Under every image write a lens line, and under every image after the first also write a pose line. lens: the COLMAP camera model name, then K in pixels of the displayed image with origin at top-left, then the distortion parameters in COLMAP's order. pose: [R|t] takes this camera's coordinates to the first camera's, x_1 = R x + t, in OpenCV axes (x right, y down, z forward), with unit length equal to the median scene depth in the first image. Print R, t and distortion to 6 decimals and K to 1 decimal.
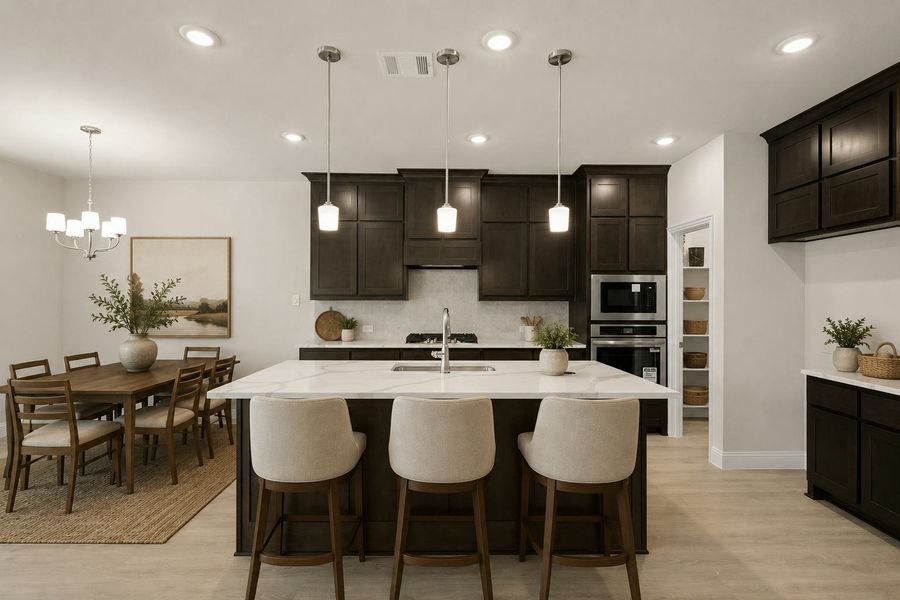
lens RADIAL K [[473.3, 0, 450.8], [0, 473.3, 301.1], [0, 0, 1]] dist [0.006919, 0.000617]
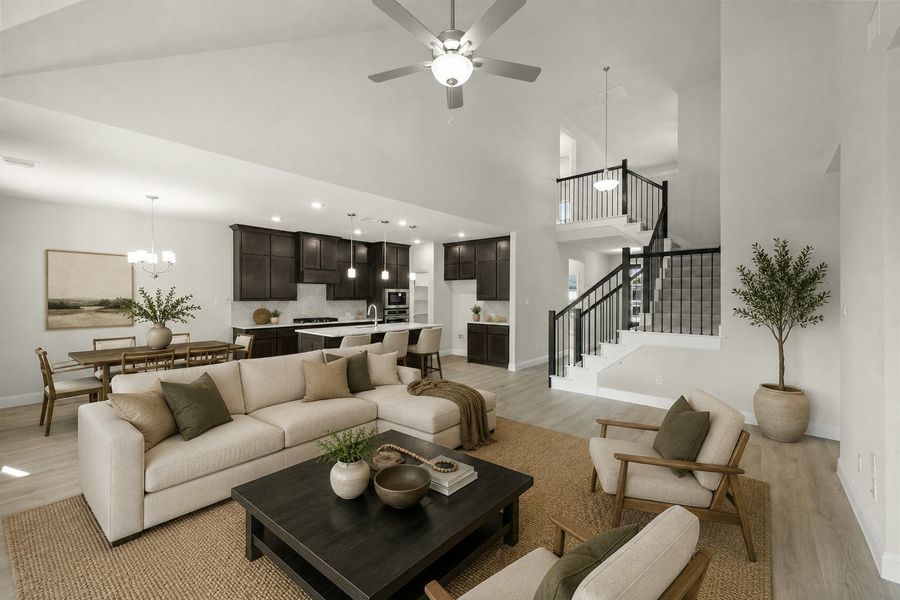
lens RADIAL K [[358.6, 0, 450.6], [0, 358.6, 297.3], [0, 0, 1]] dist [-0.001365, 0.000035]
pose [[0.680635, -0.004455, 0.732609, -0.771021], [-0.008814, 0.999859, 0.014268, -0.042344], [-0.732570, -0.016168, 0.680500, -0.433210]]
